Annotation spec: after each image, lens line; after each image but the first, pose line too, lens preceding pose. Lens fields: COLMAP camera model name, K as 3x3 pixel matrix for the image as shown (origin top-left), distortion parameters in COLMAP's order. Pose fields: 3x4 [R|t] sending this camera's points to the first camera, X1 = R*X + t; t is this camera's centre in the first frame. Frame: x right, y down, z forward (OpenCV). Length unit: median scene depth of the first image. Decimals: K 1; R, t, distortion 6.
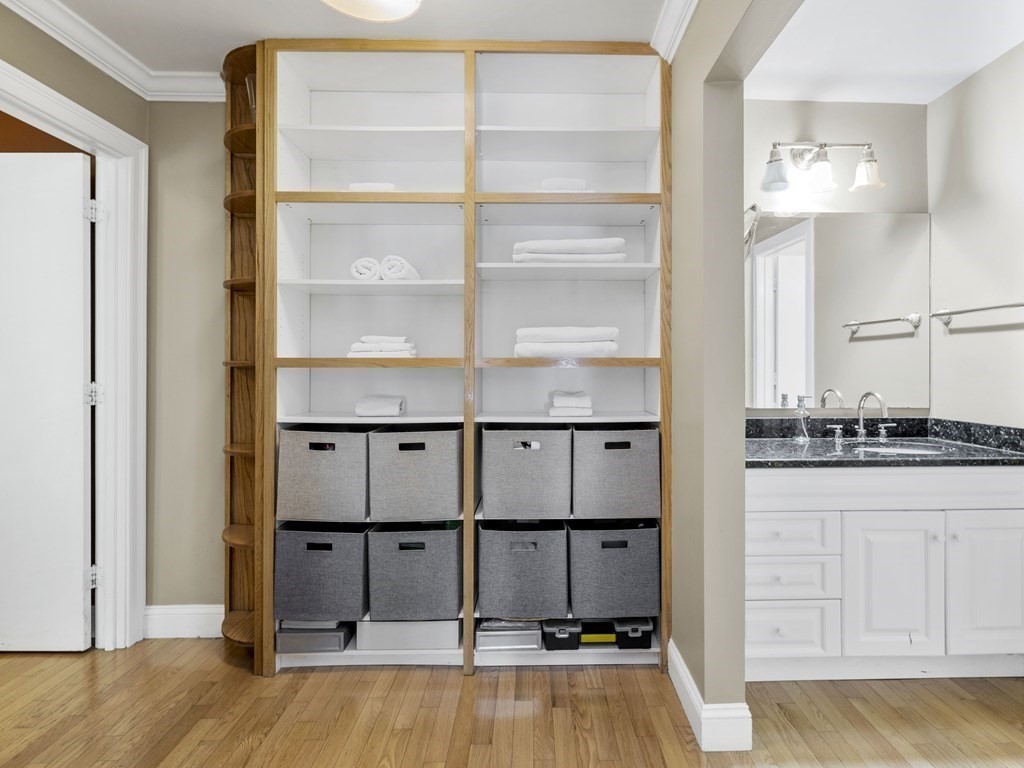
lens RADIAL K [[484.6, 0, 575.3], [0, 484.6, 370.3], [0, 0, 1]] dist [-0.002655, -0.000082]
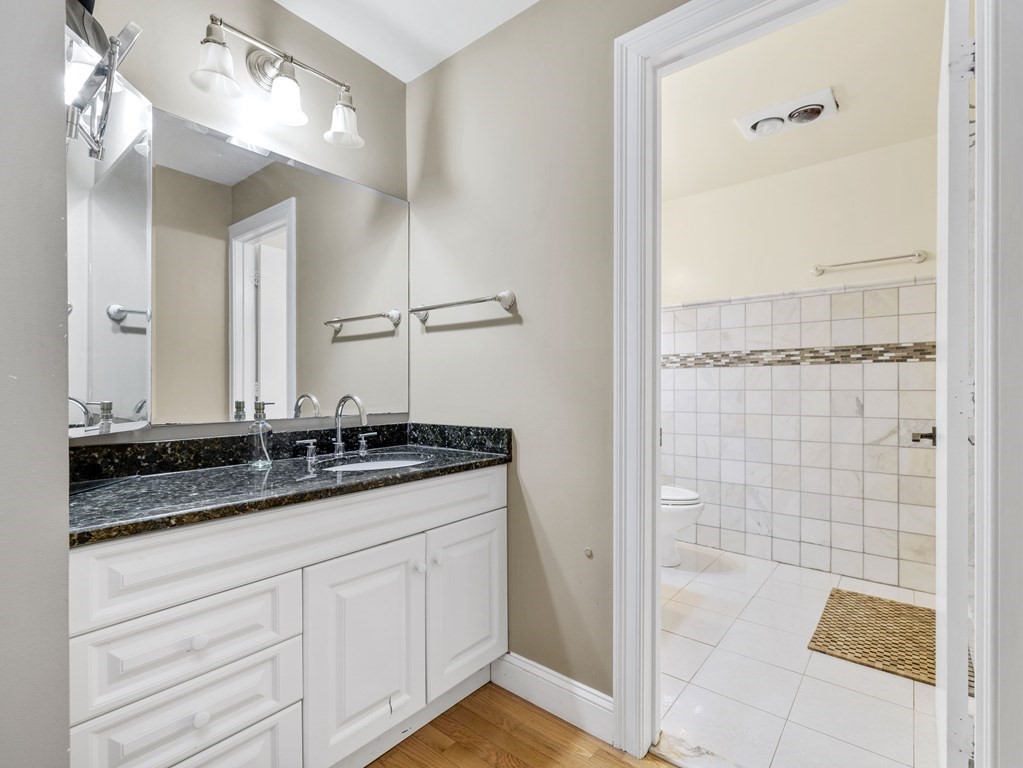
lens RADIAL K [[484.1, 0, 508.9], [0, 484.1, 384.1], [0, 0, 1]] dist [-0.002655, -0.000082]
pose [[0.666904, 0.001350, 0.745142, 0.182373], [0.002234, 0.999990, -0.003812, 0.029514], [-0.745140, 0.004207, 0.666895, 0.256452]]
